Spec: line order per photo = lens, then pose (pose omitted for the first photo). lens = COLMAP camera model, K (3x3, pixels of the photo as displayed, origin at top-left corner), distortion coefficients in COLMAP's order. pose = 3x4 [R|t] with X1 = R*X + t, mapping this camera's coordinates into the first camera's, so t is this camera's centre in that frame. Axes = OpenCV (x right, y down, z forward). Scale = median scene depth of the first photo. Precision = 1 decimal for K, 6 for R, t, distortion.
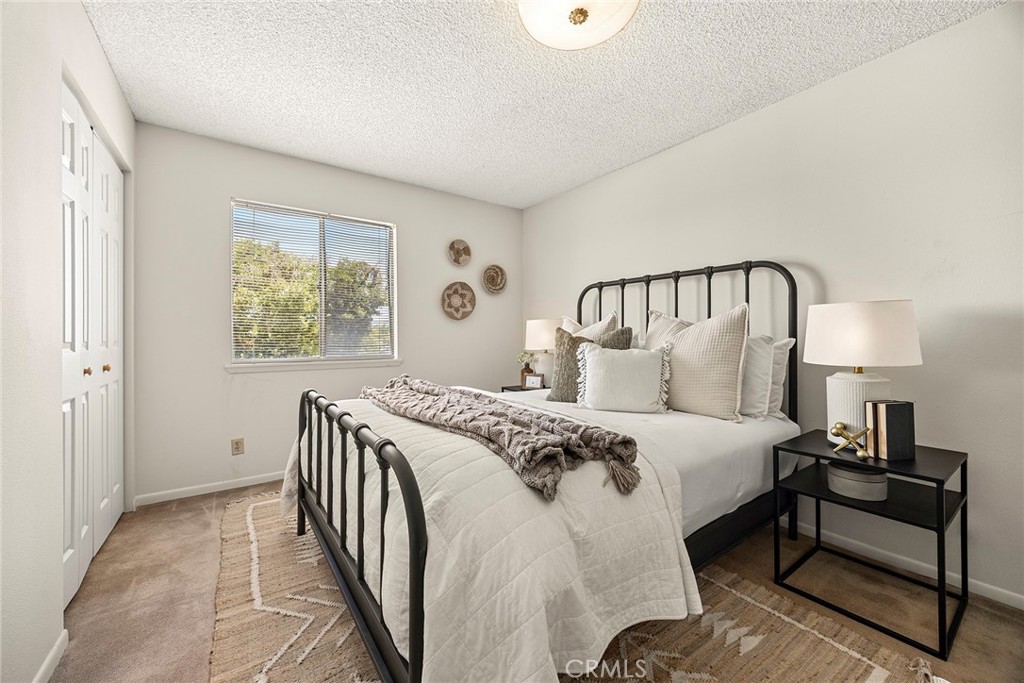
lens RADIAL K [[393.7, 0, 513.2], [0, 393.7, 337.2], [0, 0, 1]] dist [-0.001525, -0.000234]
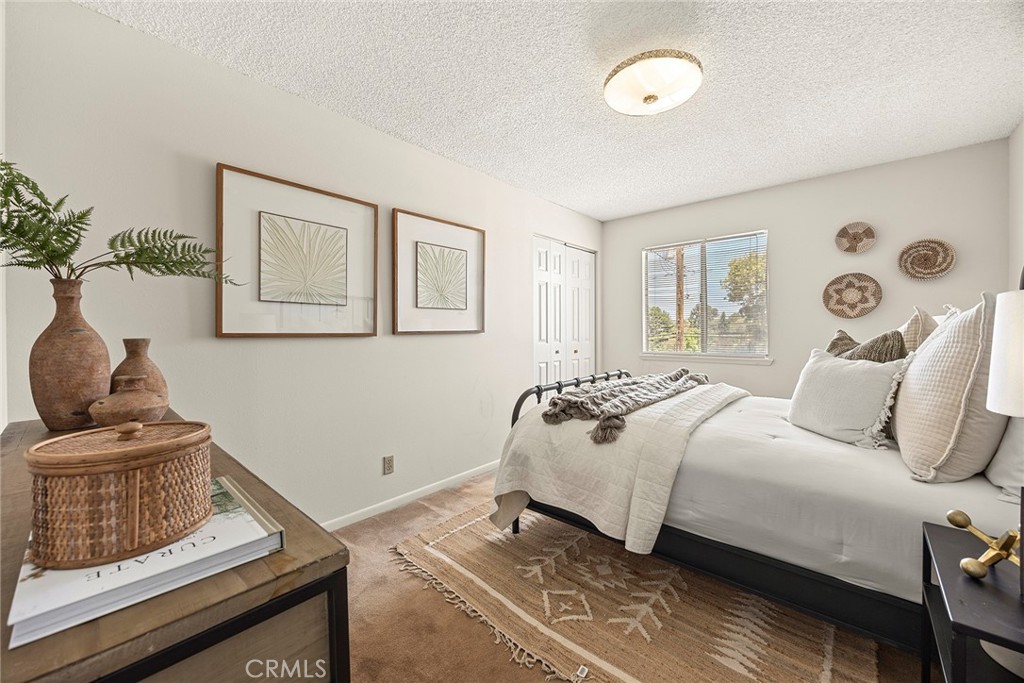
lens RADIAL K [[393.7, 0, 513.2], [0, 393.7, 337.2], [0, 0, 1]] dist [-0.001525, -0.000234]
pose [[0.220413, 0.014462, -0.975299, 0.527098], [-0.000013, 0.999890, 0.014824, -0.015252], [0.975407, -0.003254, 0.220389, 0.098881]]
